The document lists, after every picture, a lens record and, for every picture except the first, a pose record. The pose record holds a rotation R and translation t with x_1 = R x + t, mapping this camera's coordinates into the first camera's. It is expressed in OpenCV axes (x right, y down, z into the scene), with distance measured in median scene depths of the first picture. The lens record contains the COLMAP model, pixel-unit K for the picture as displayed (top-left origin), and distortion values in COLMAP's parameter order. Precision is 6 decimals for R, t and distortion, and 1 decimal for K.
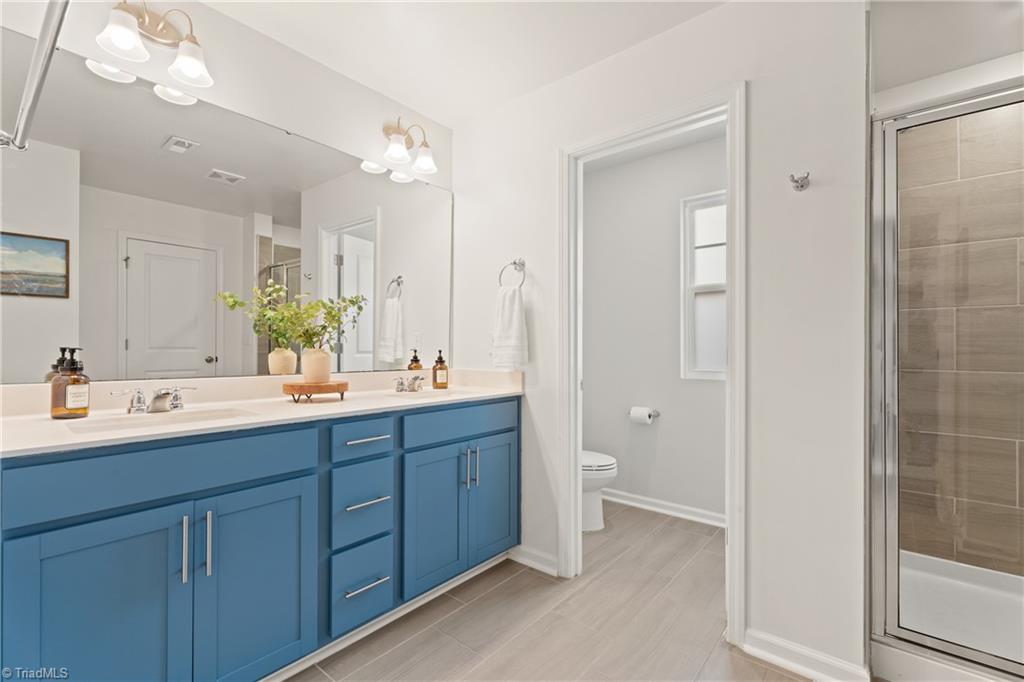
lens RADIAL K [[456.2, 0, 510.9], [0, 456.2, 345.1], [0, 0, 1]] dist [-0.001649, 0.002488]
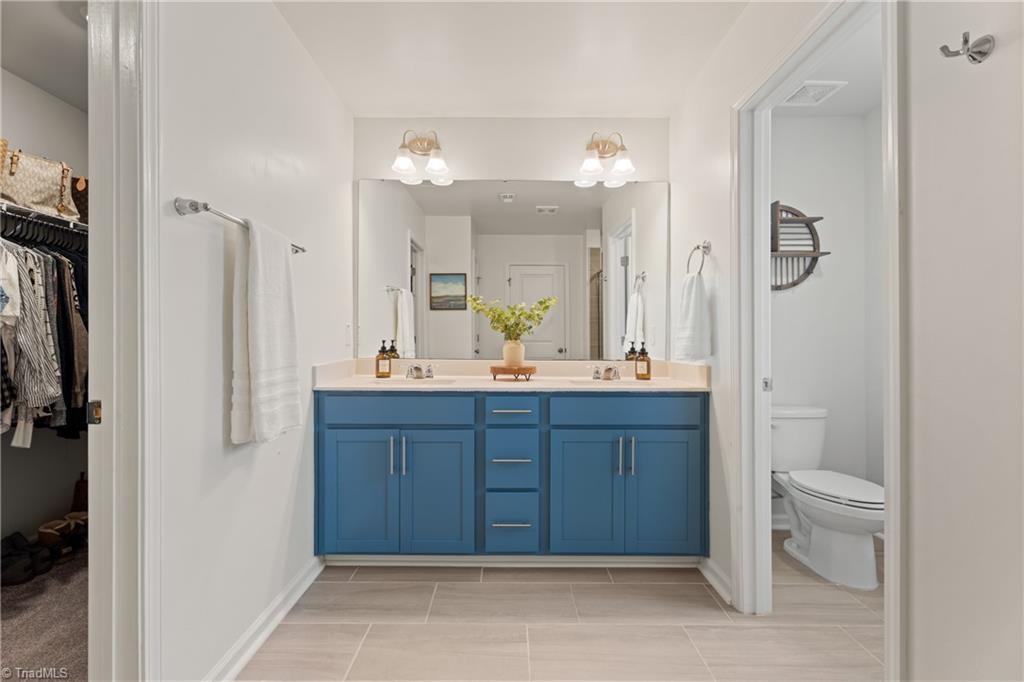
lens RADIAL K [[456.2, 0, 508.2], [0, 456.2, 338.8], [0, 0, 1]] dist [-0.001649, 0.002488]
pose [[0.639567, -0.004896, -0.768719, 0.476921], [0.005051, 0.999985, -0.002166, 0.004431], [0.768718, -0.002498, 0.639583, 0.121360]]
